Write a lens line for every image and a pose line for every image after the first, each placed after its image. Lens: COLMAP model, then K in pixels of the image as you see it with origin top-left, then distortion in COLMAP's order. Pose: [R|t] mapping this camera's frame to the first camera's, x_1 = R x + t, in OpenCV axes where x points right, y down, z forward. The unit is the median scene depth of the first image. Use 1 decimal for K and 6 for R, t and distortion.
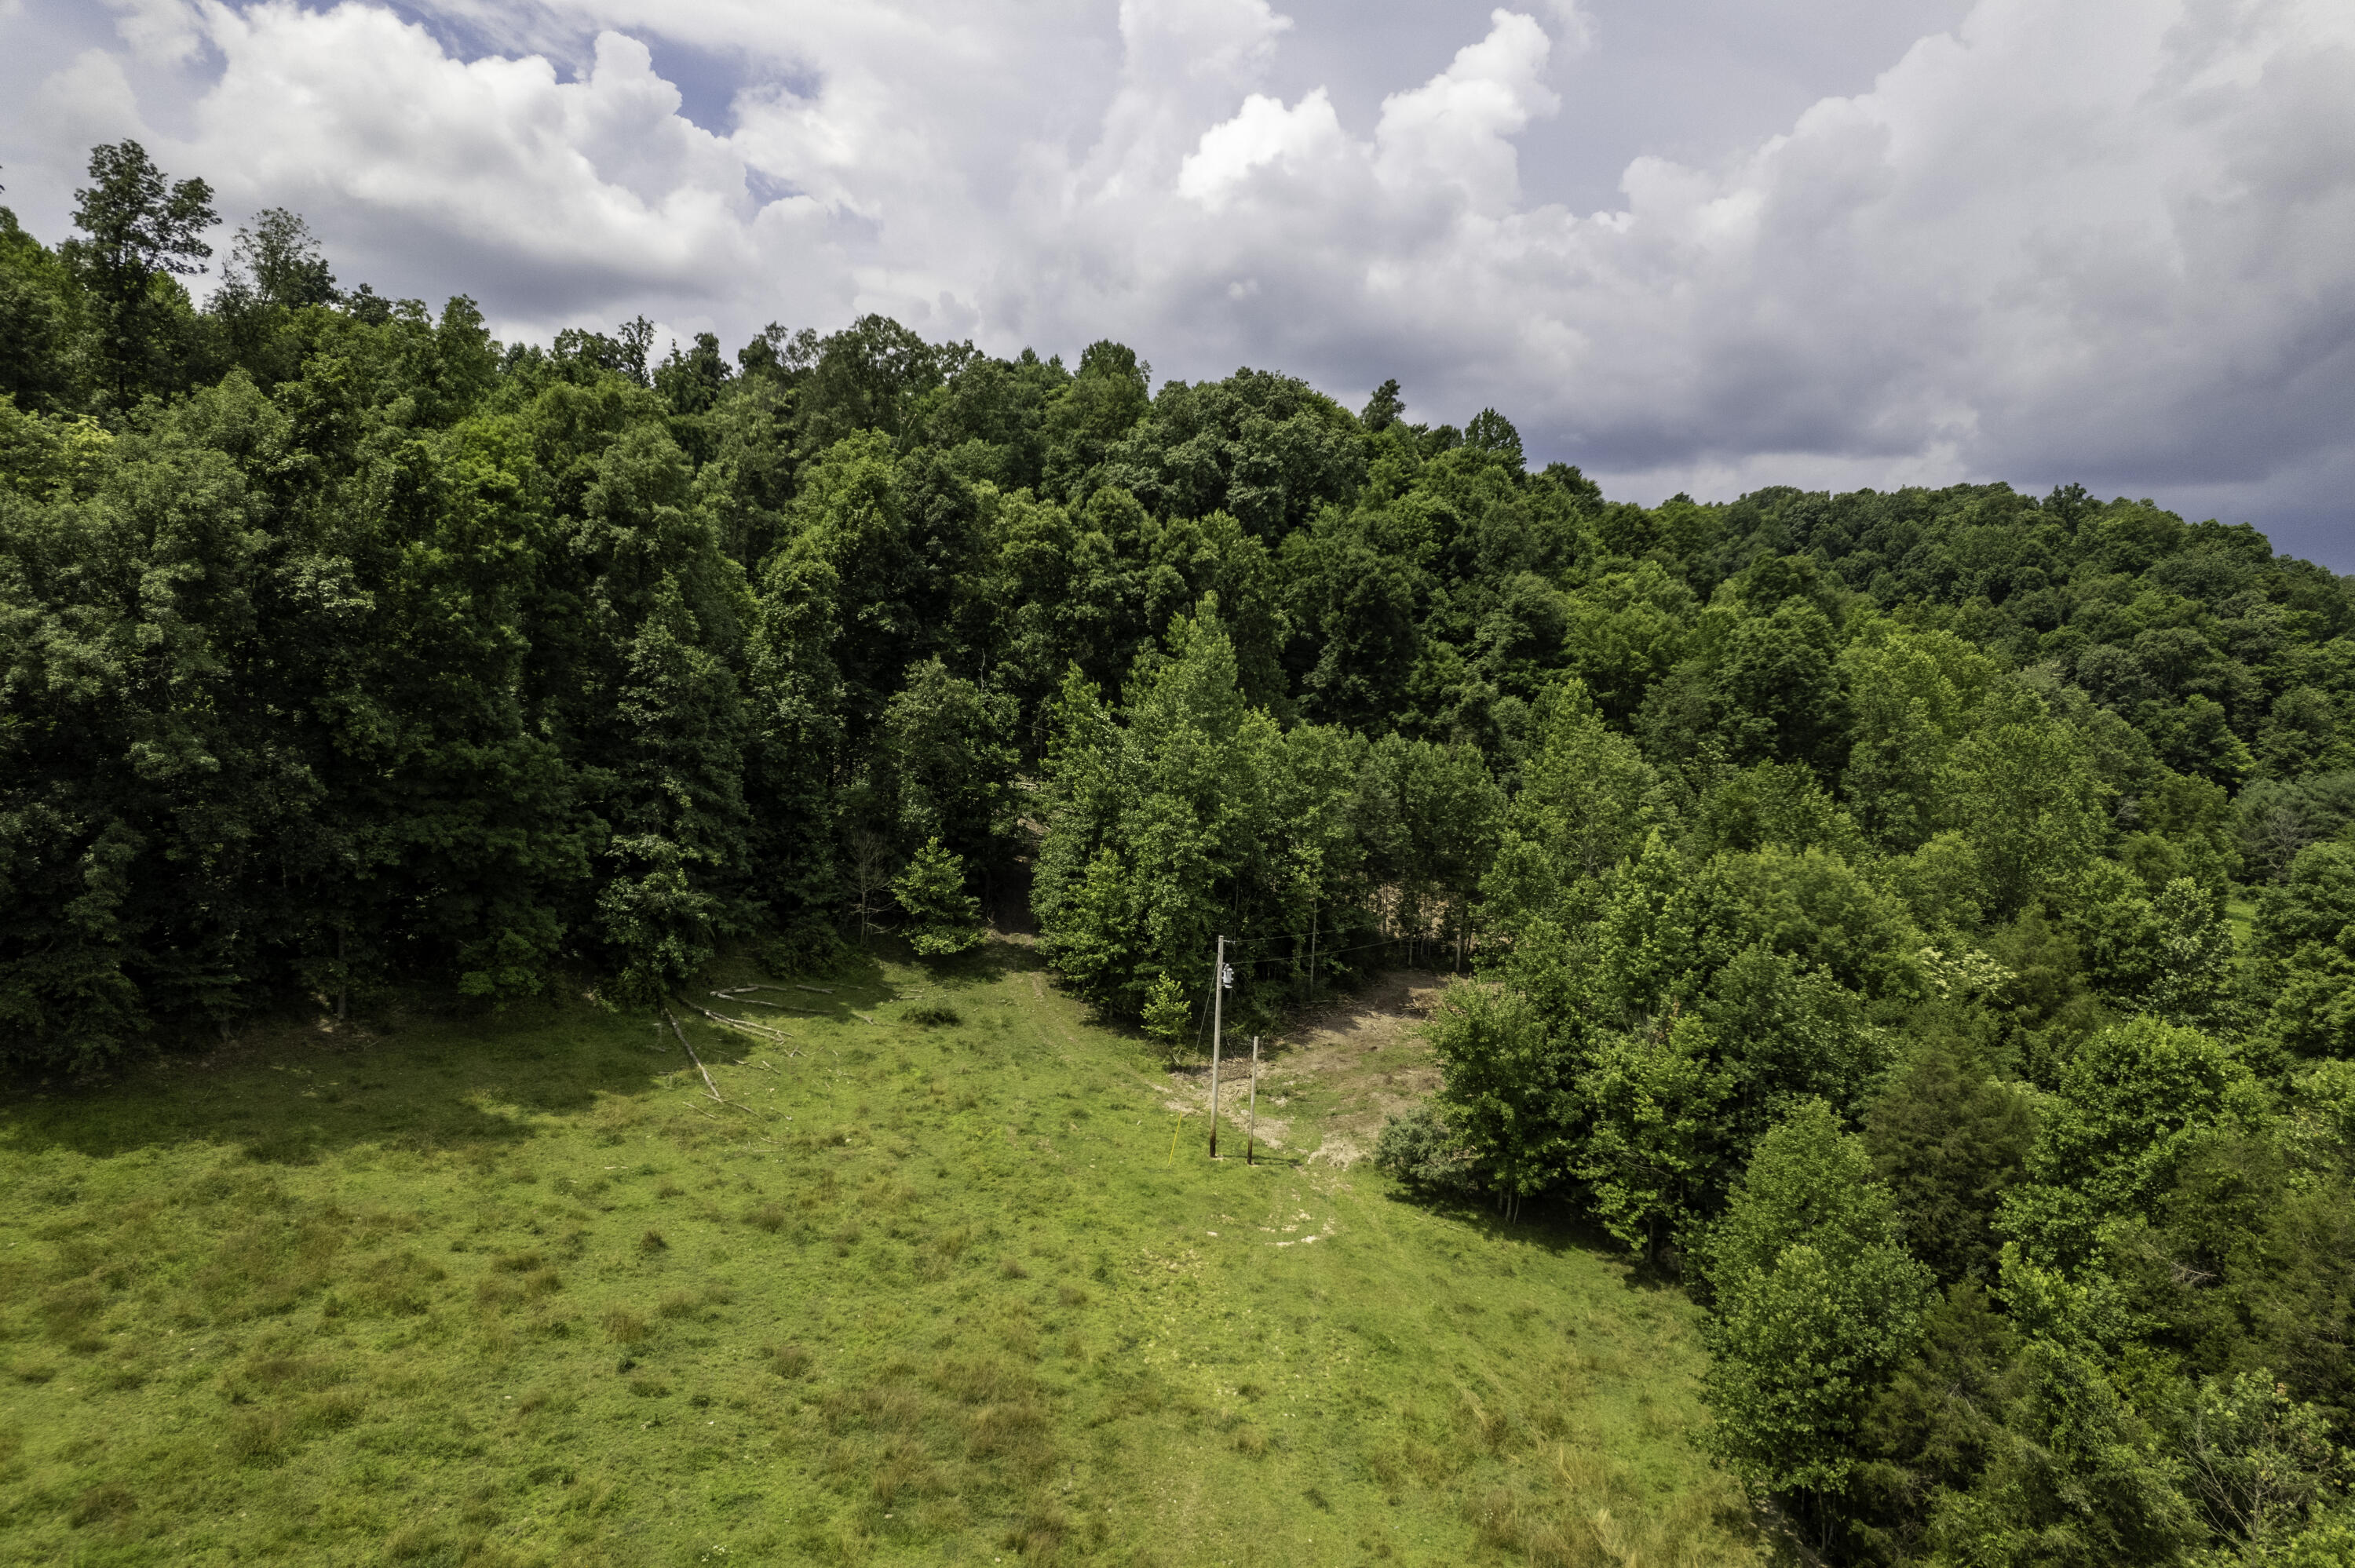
lens RADIAL K [[1505.0, 0, 1177.5], [0, 1505.0, 784.0], [0, 0, 1]] dist [-0.067393, 0.043543]
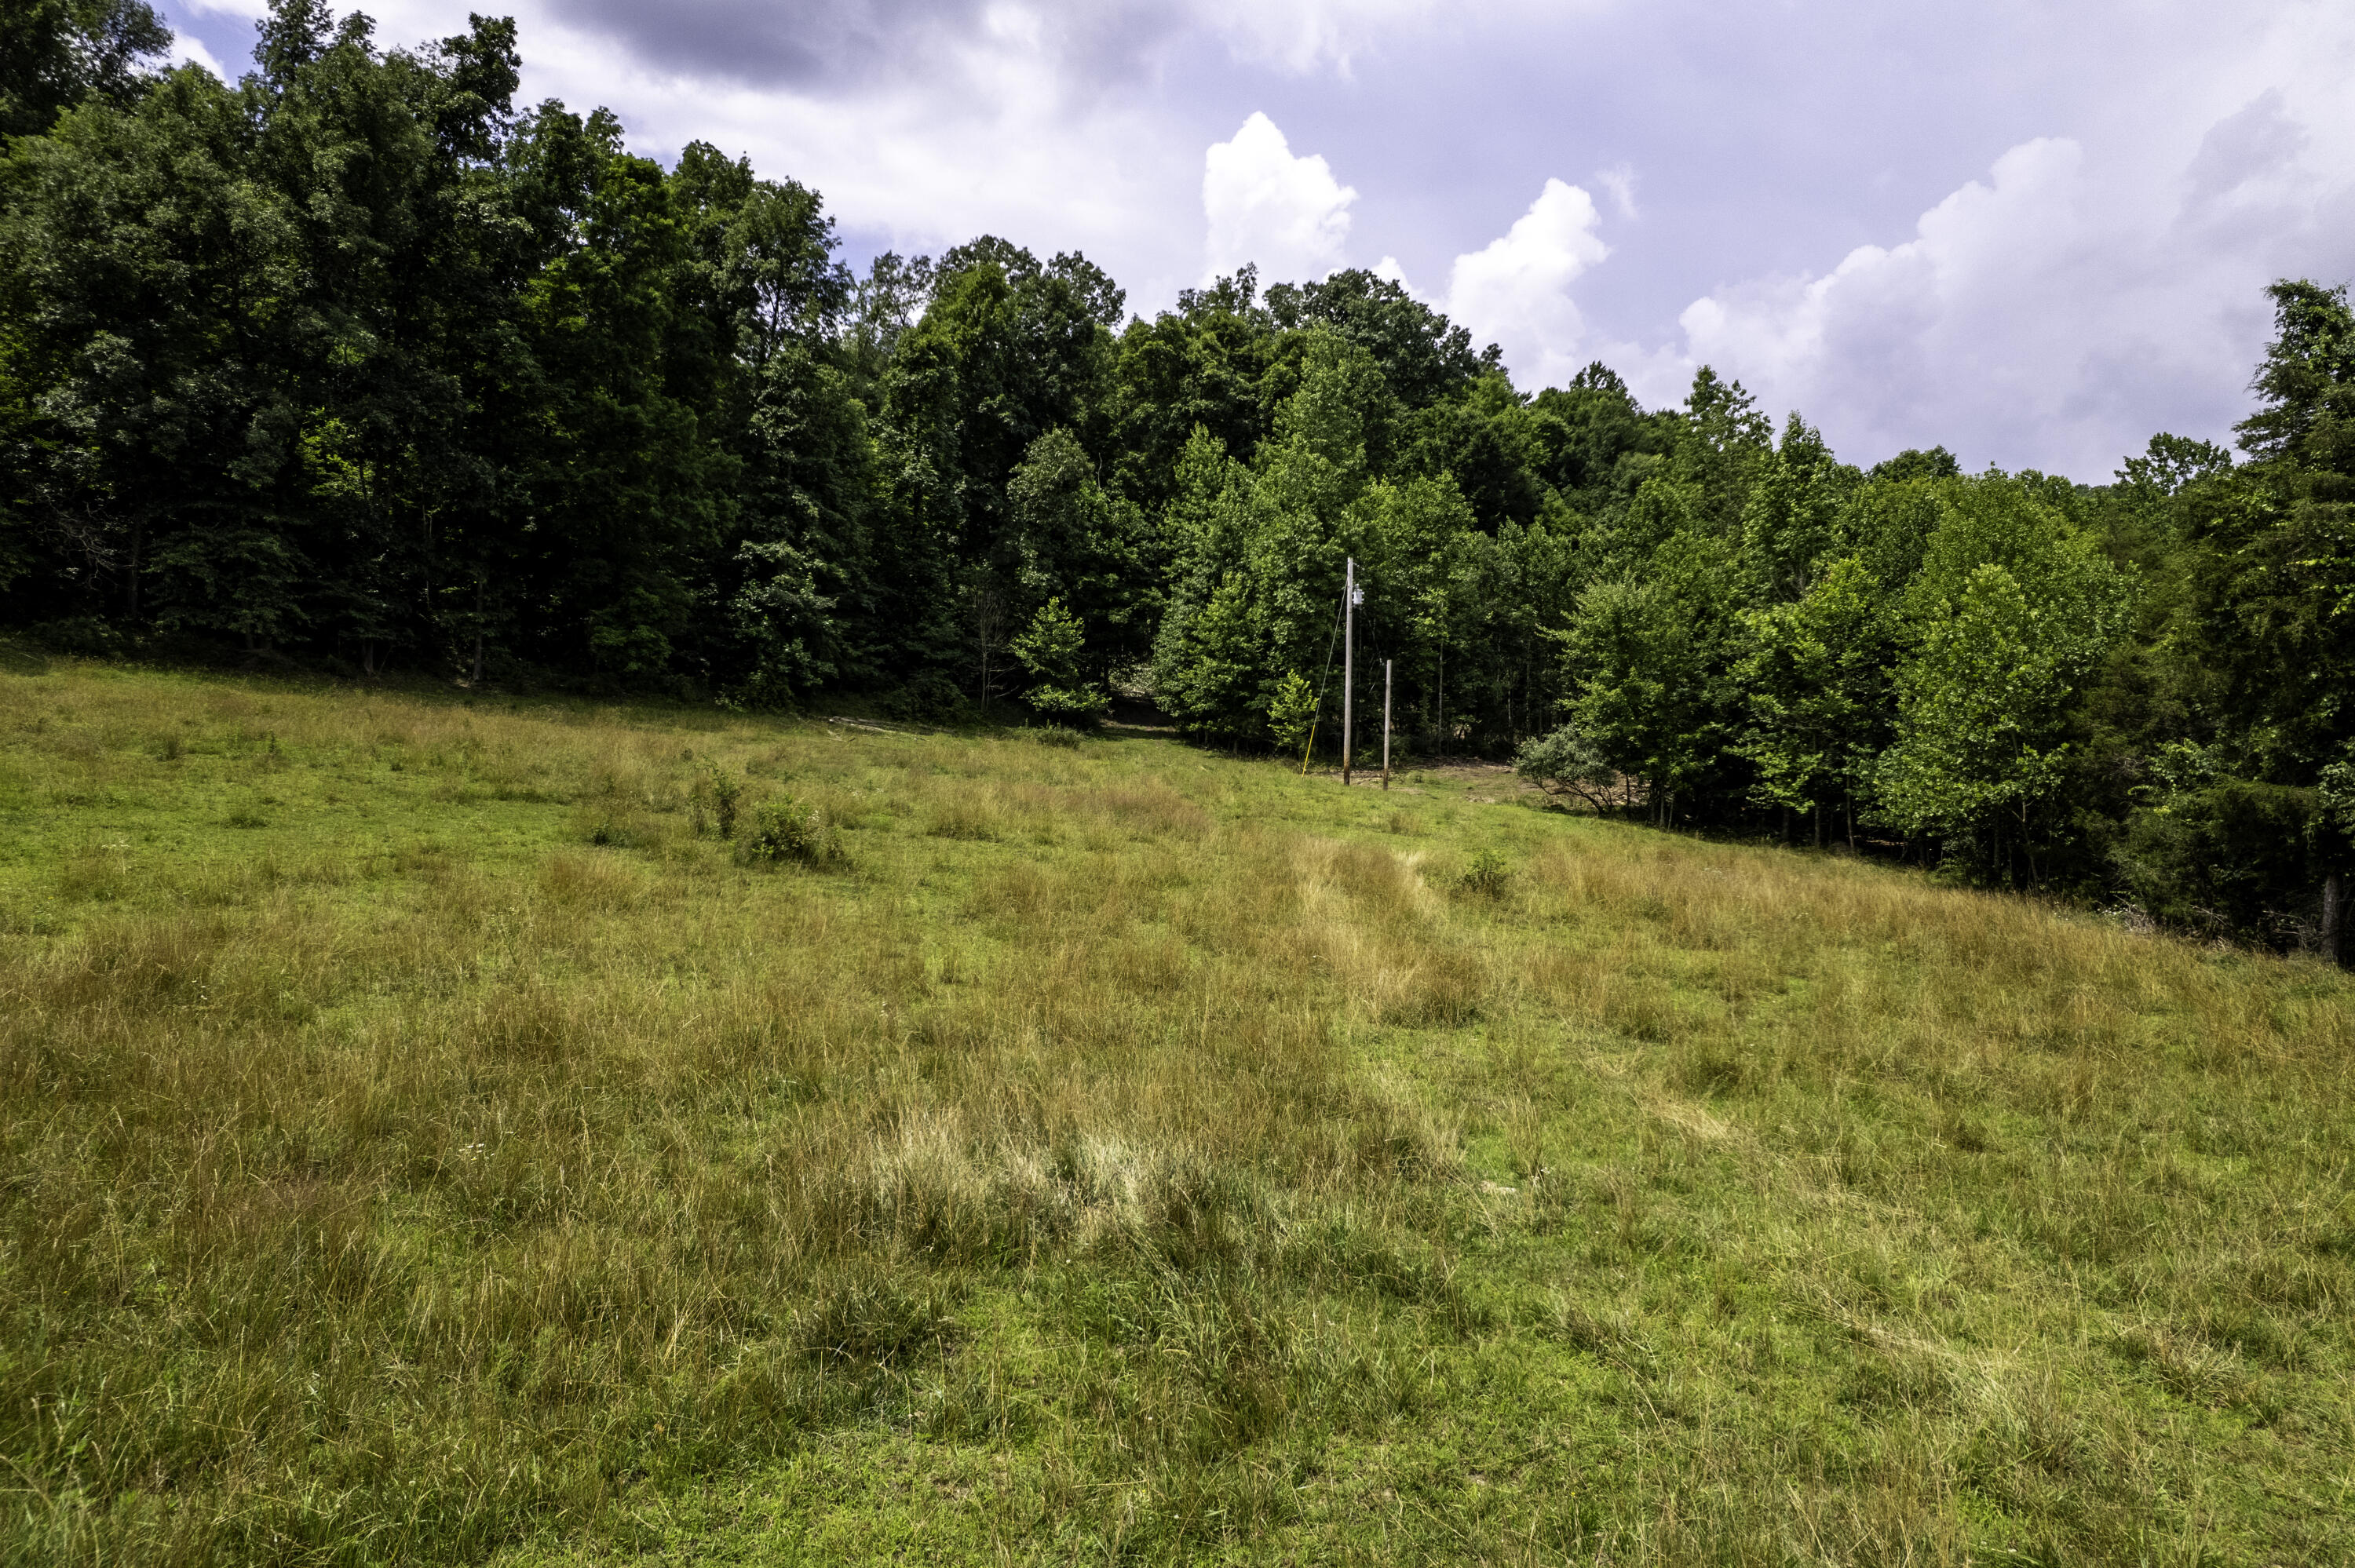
lens RADIAL K [[1505.0, 0, 1177.5], [0, 1505.0, 784.0], [0, 0, 1]] dist [-0.067393, 0.043543]
pose [[0.997398, -0.021163, -0.068909, -0.014228], [0.014716, 0.995580, -0.092753, 0.252763], [0.070567, 0.091497, 0.993302, 0.022961]]
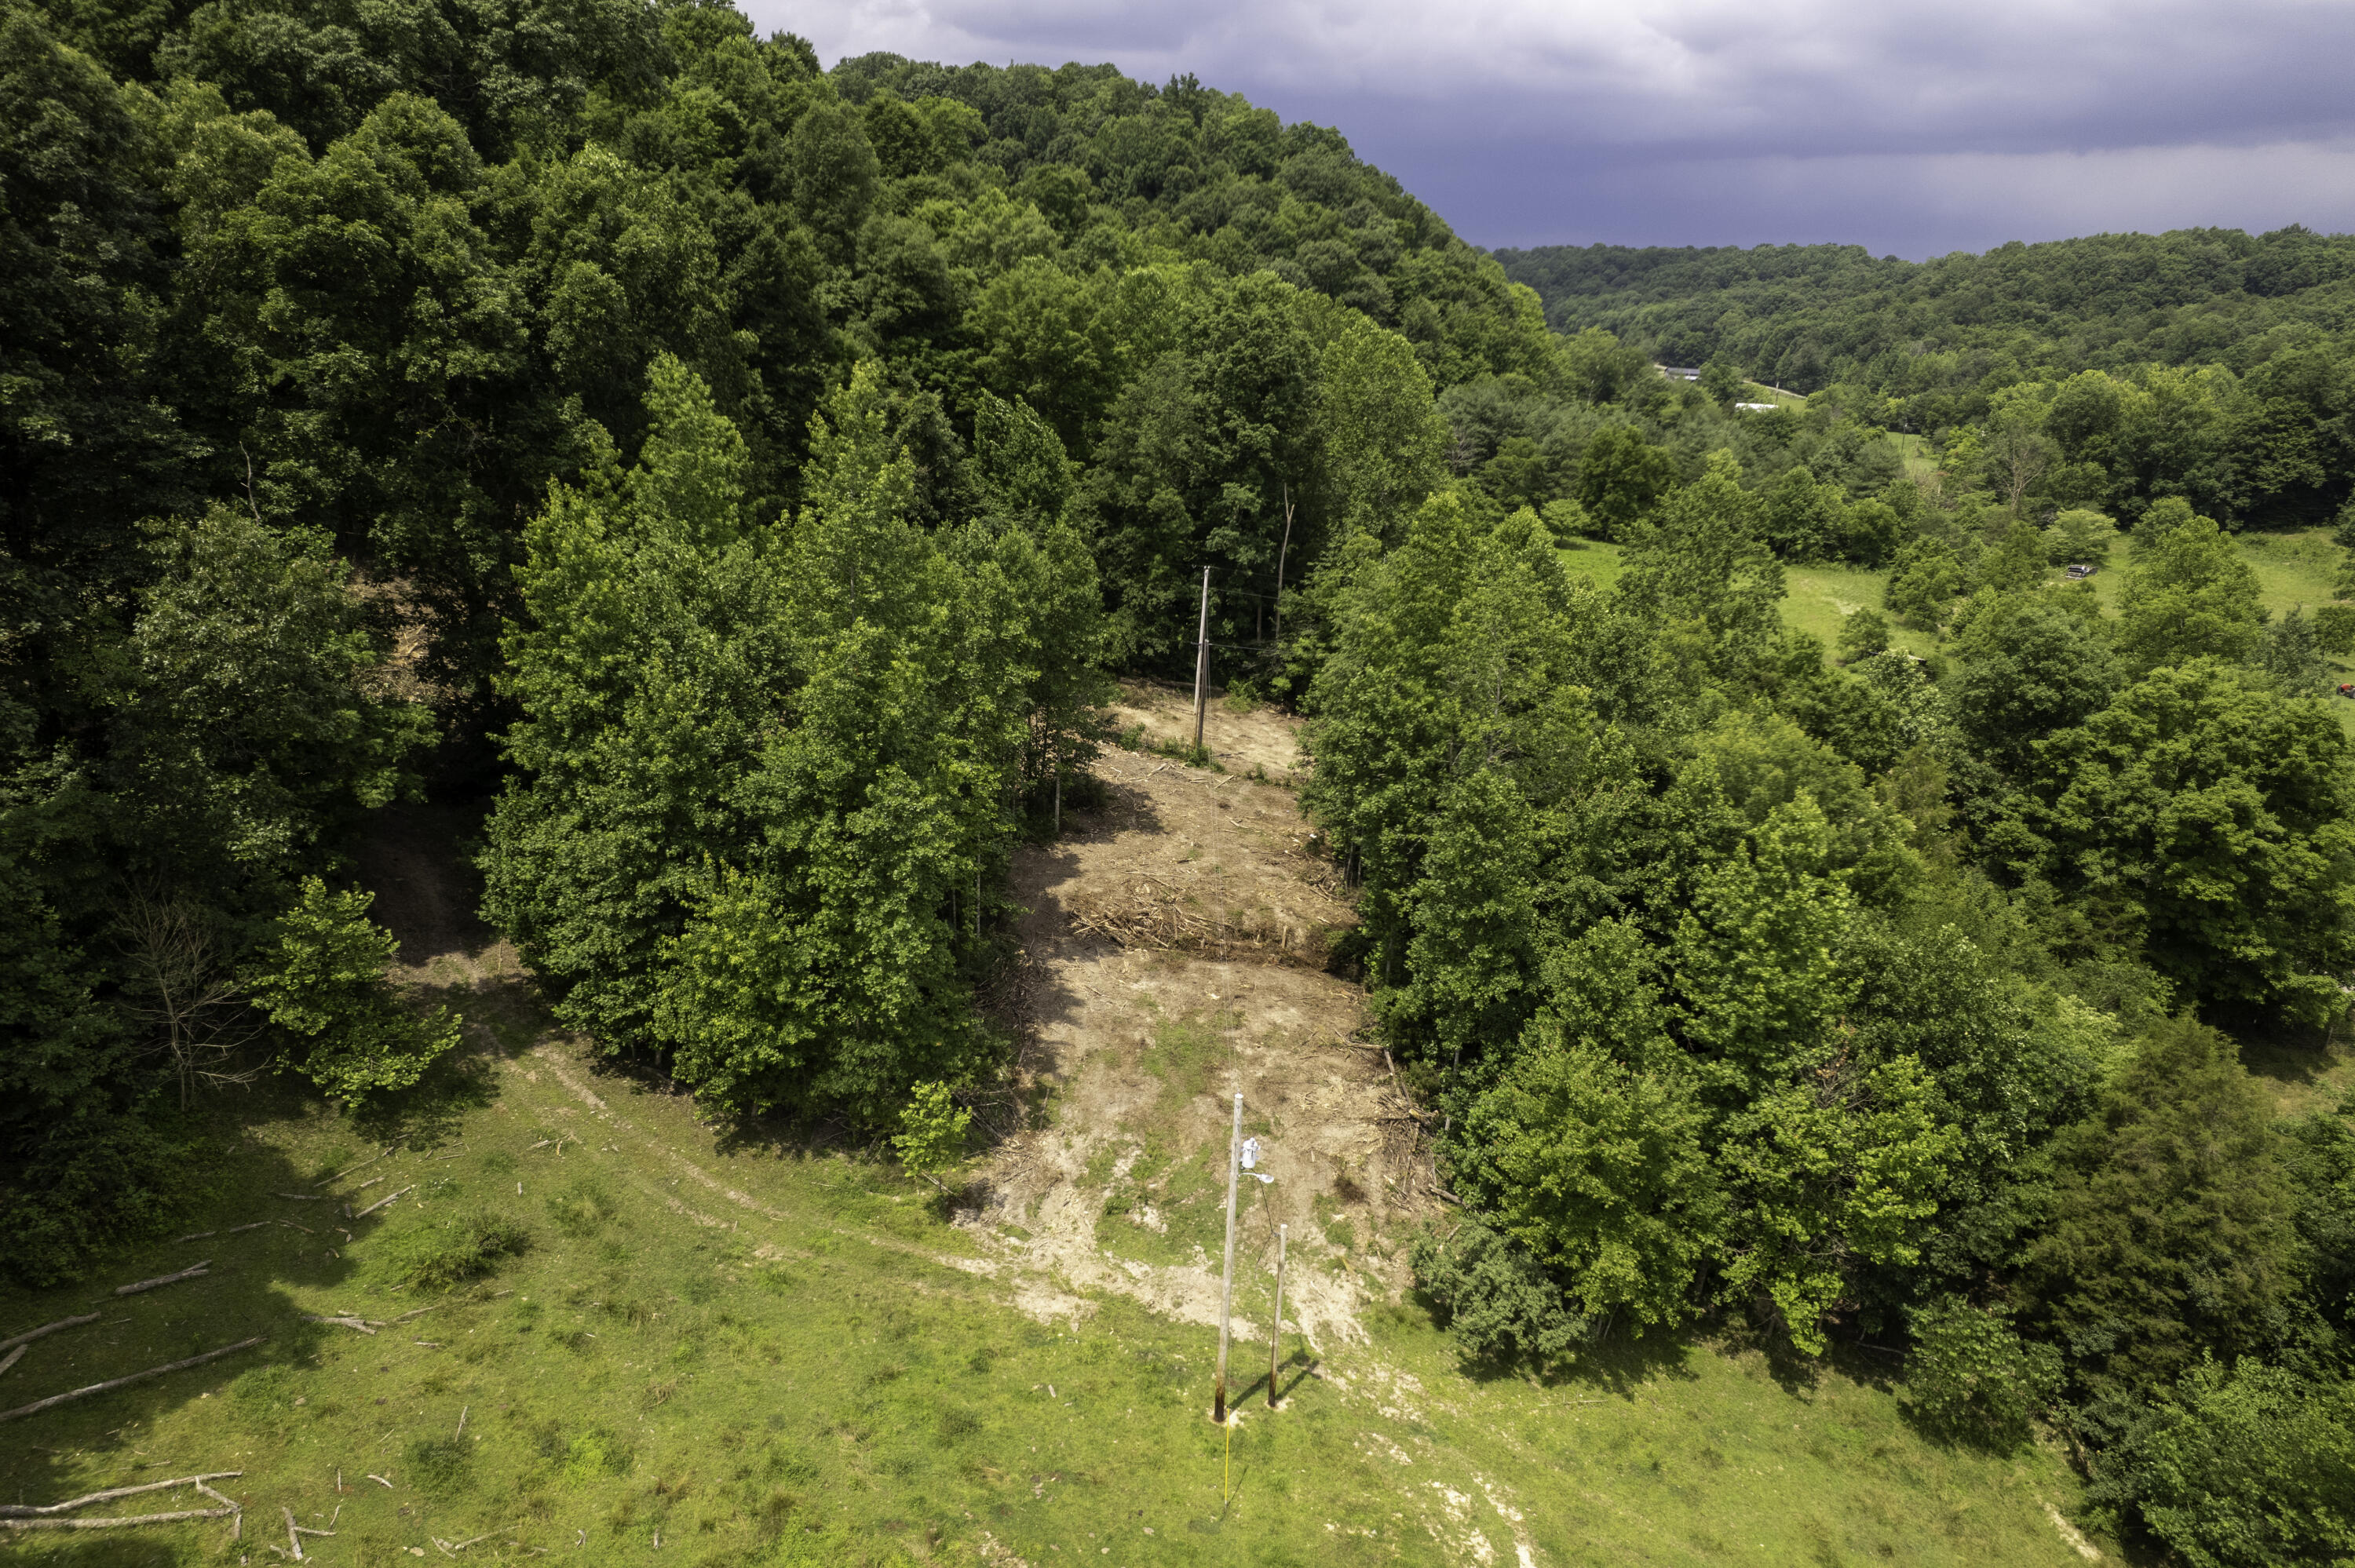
lens RADIAL K [[1505.0, 0, 1177.5], [0, 1505.0, 784.0], [0, 0, 1]] dist [-0.067393, 0.043543]
pose [[0.798436, -0.202427, 0.567031, -0.205678], [0.036247, 0.956239, 0.290333, -0.125838], [-0.600988, -0.211259, 0.770833, 0.452509]]
